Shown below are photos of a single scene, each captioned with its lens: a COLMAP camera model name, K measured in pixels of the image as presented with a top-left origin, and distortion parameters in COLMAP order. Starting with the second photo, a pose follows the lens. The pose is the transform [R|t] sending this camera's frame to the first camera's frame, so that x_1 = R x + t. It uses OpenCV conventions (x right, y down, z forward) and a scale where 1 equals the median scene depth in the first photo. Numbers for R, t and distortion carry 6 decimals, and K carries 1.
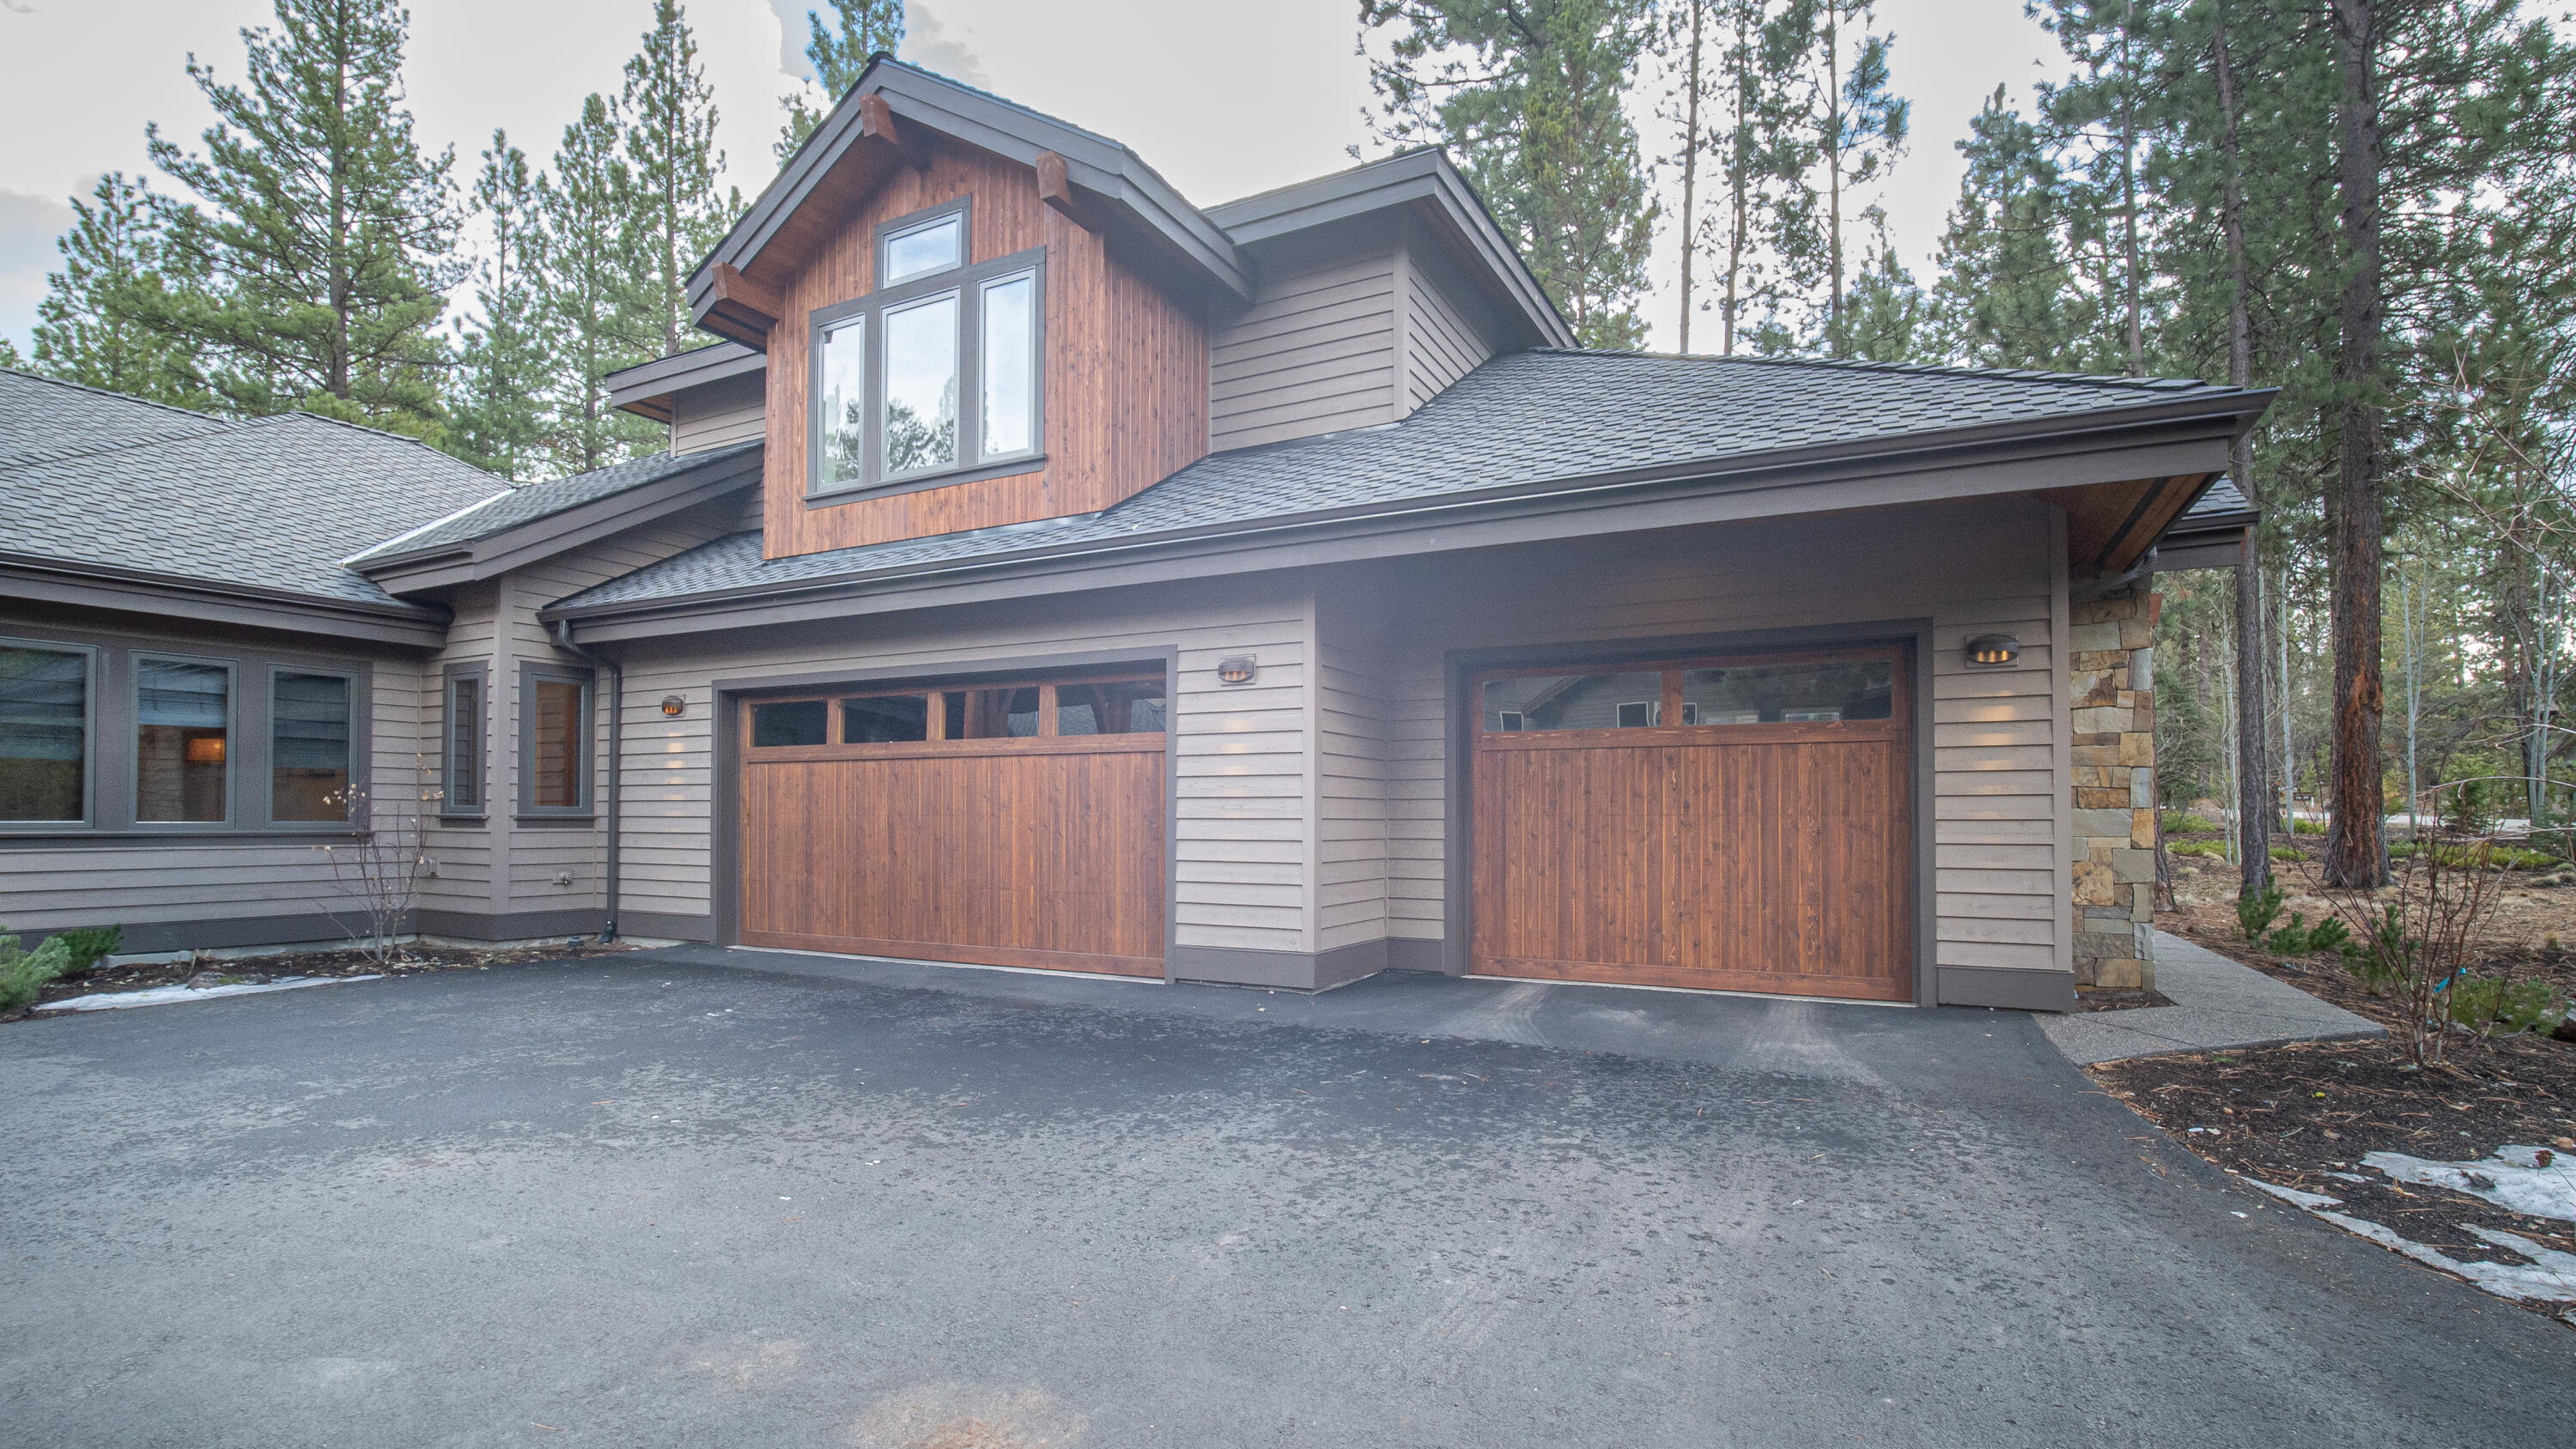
lens RADIAL K [[1147.9, 0, 1326.6], [0, 1147.9, 799.4], [0, 0, 1]] dist [-0.018932, -0.000336]
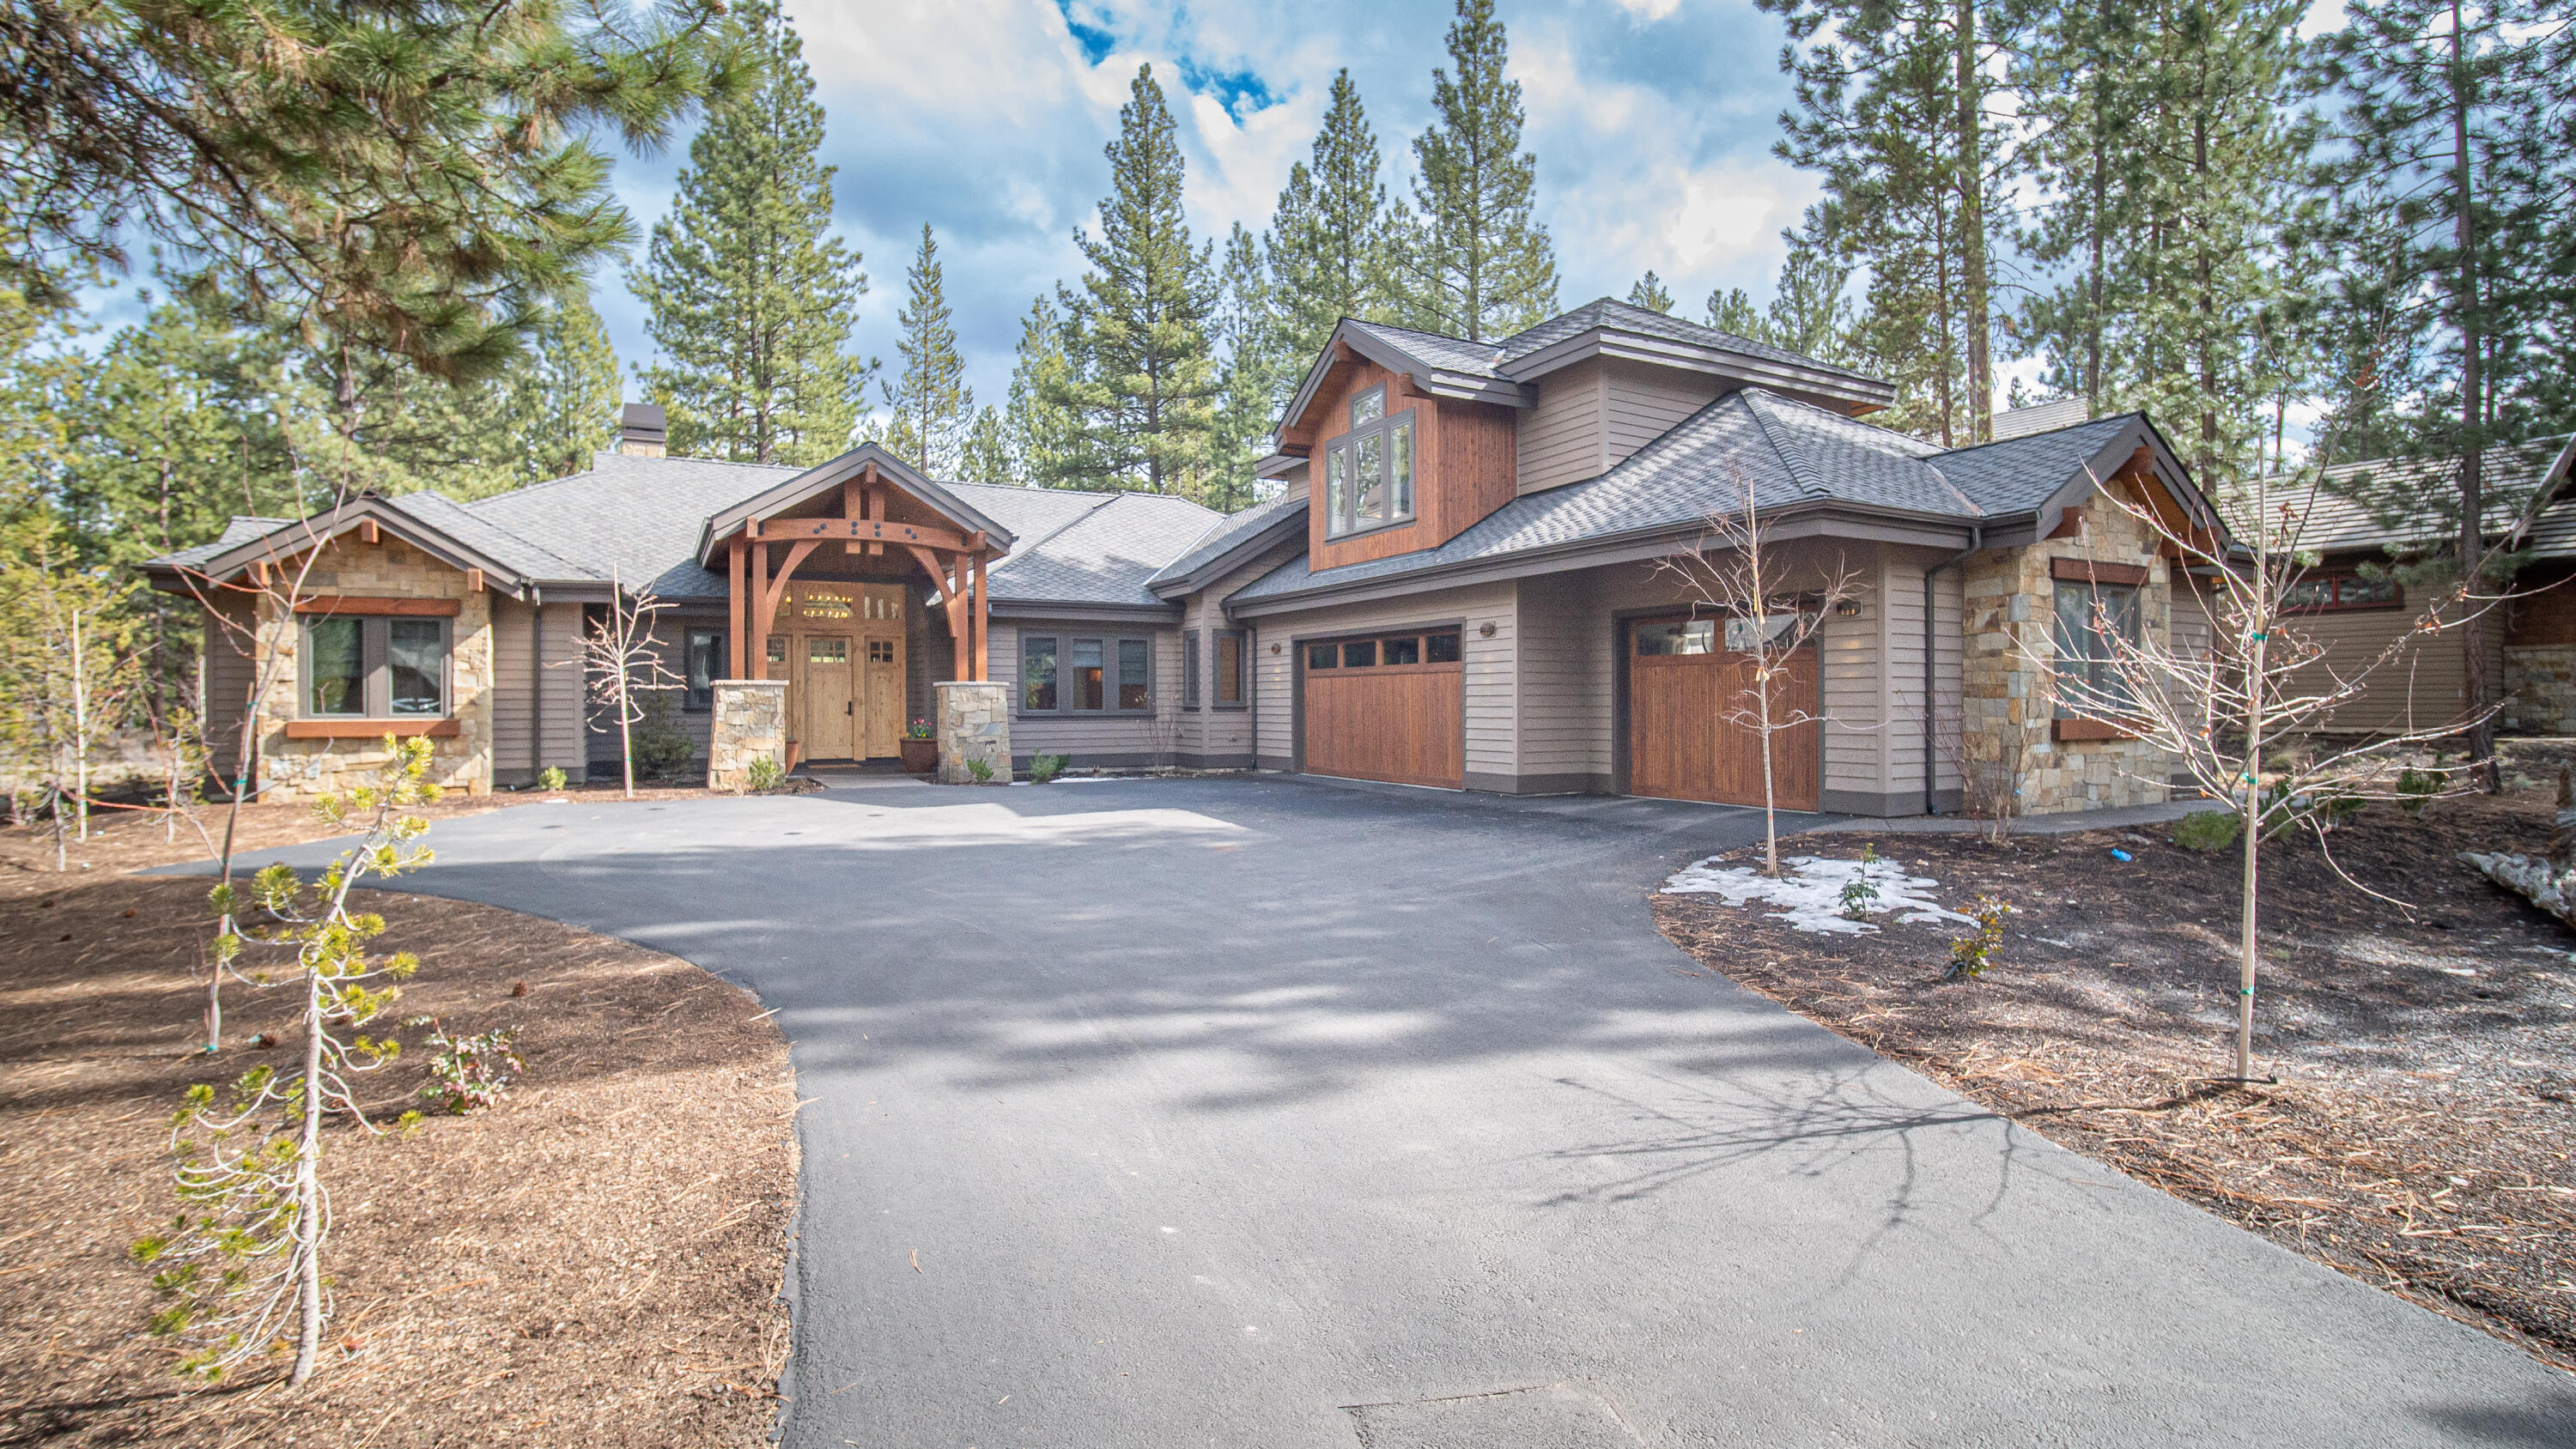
lens RADIAL K [[1156.1, 0, 1299.6], [0, 1156.1, 712.9], [0, 0, 1]] dist [-0.032117, -0.000421]
pose [[0.822614, -0.000098, -0.568600, 0.564804], [0.013039, 0.999740, 0.018691, -0.009604], [0.568451, -0.022790, 0.822402, -0.579517]]
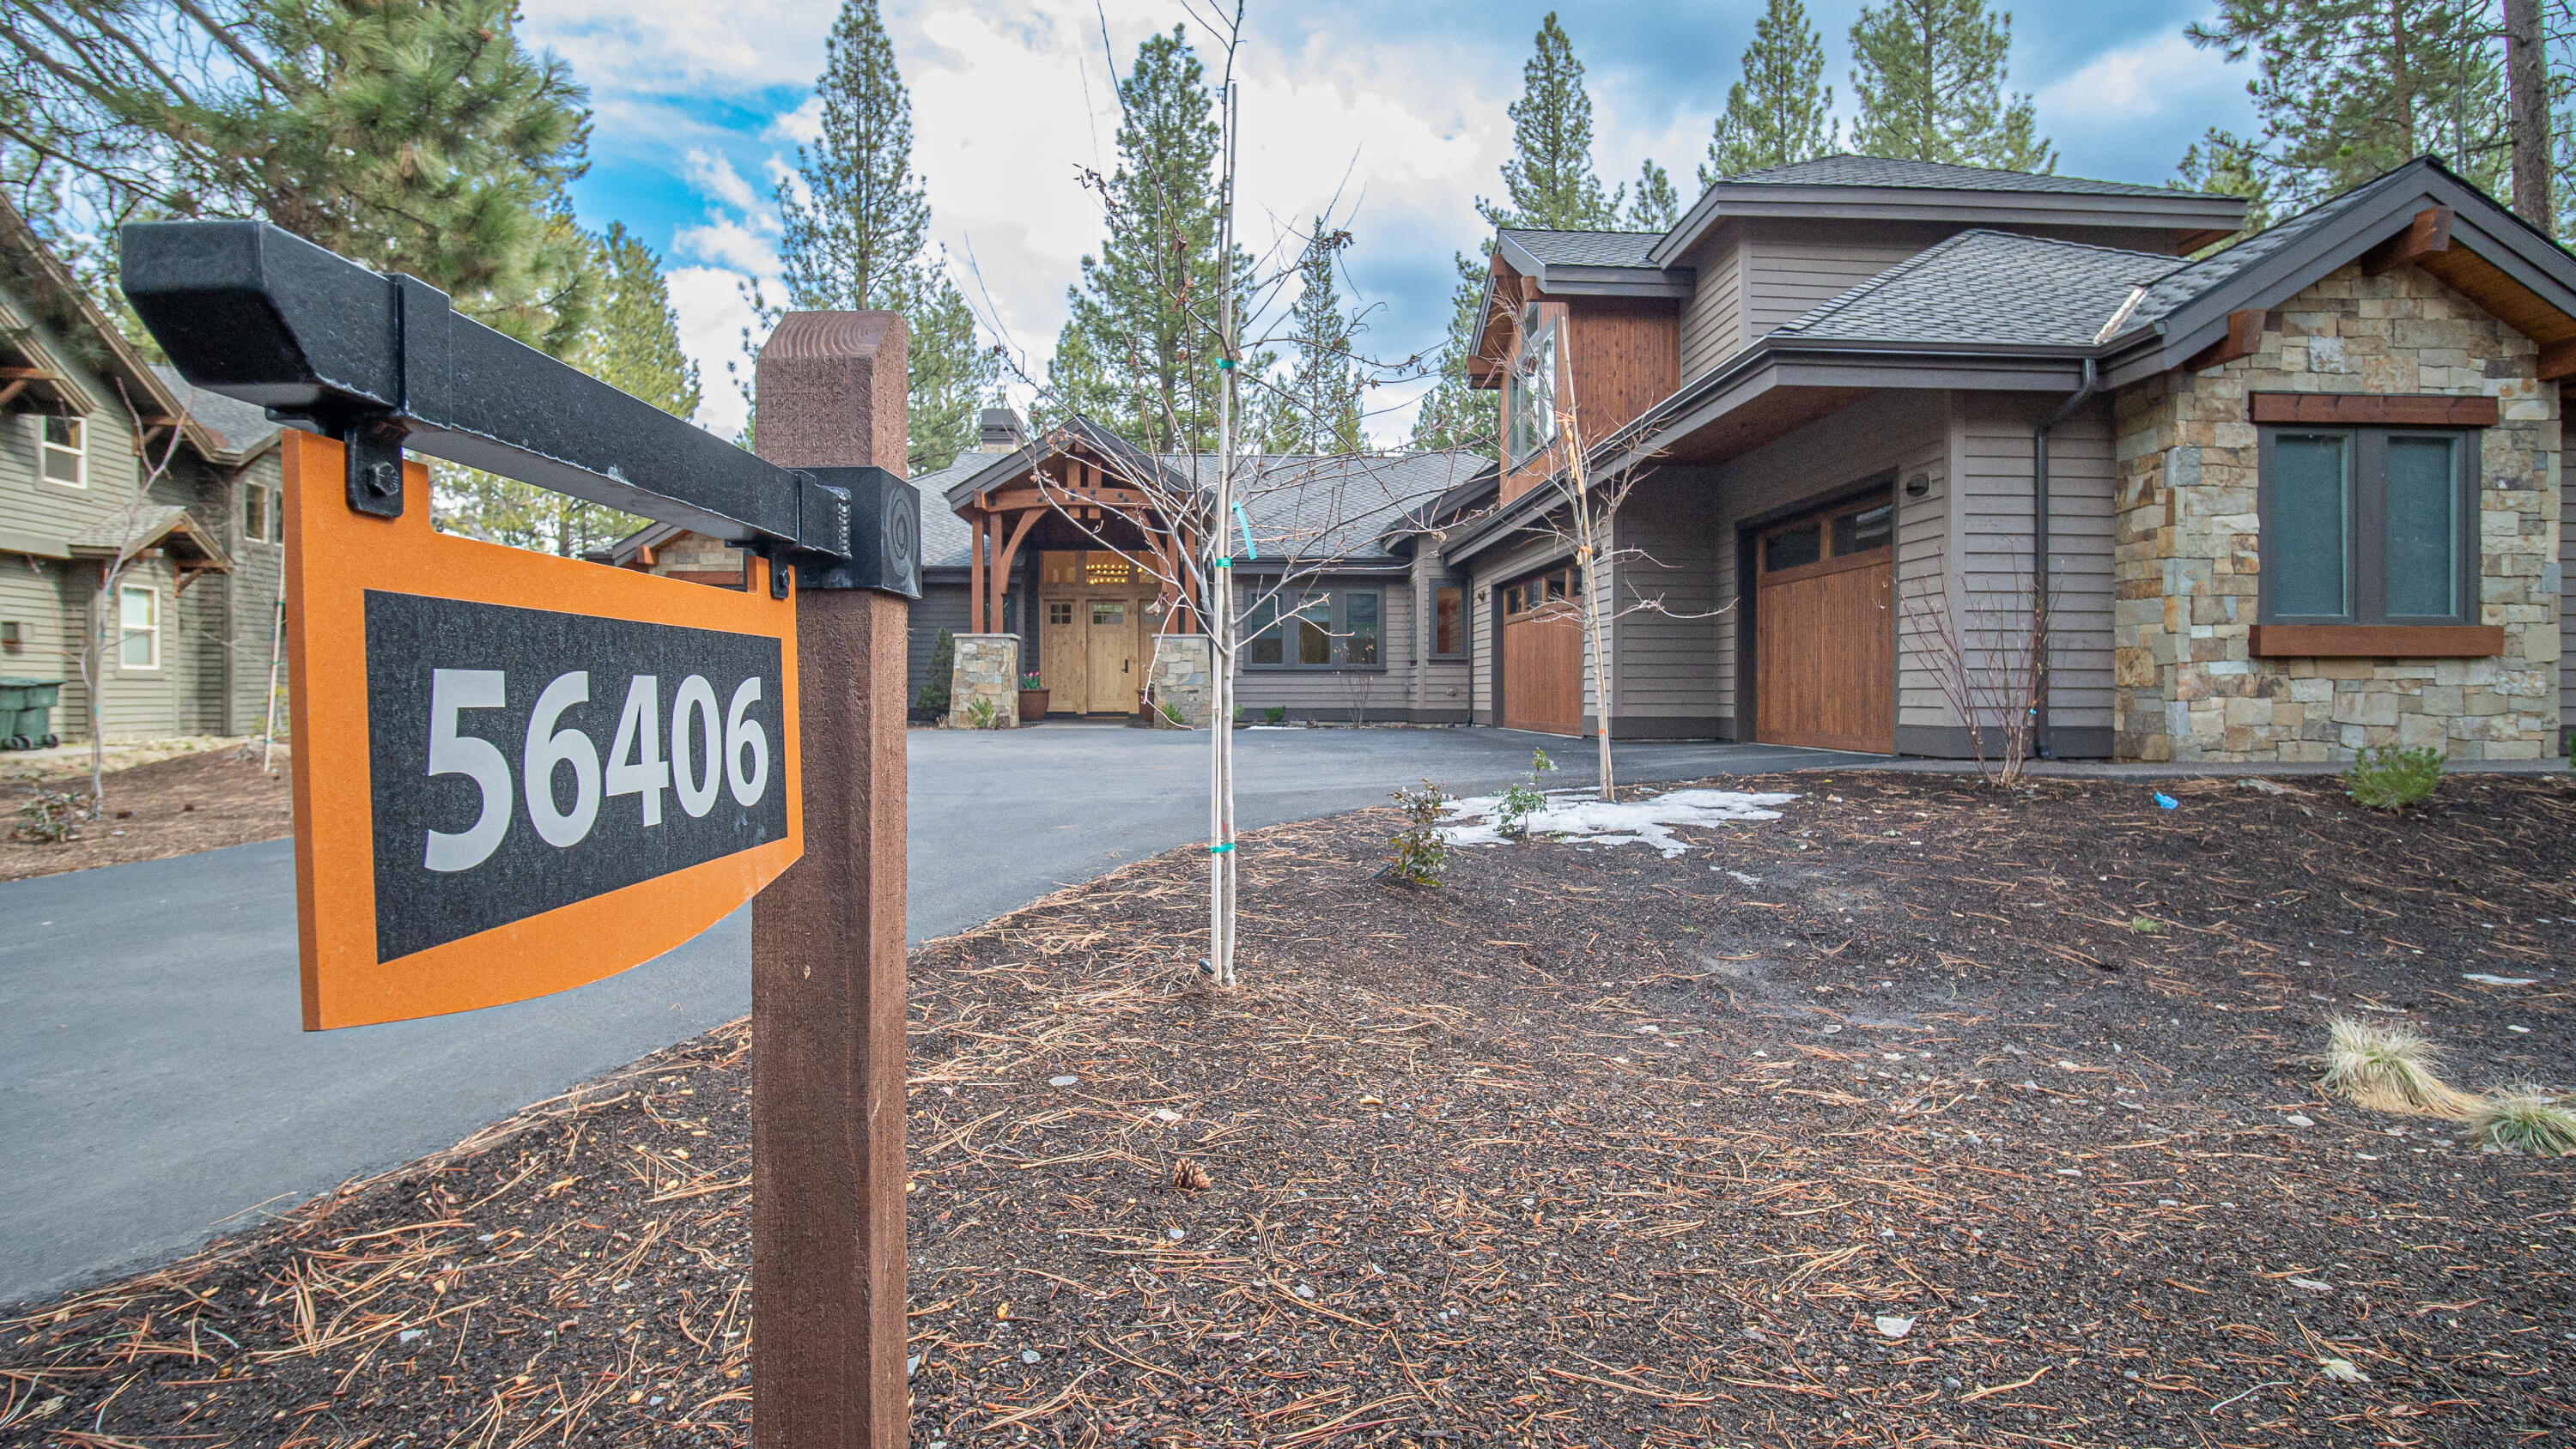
lens RADIAL K [[1174.1, 0, 1272.4], [0, 1174.1, 707.0], [0, 0, 1]] dist [-0.033261, 0.000310]
pose [[0.486645, 0.007227, -0.873570, 0.888618], [0.013775, 0.999778, 0.015945, 0.059822], [0.873491, -0.019793, 0.486437, -0.199874]]
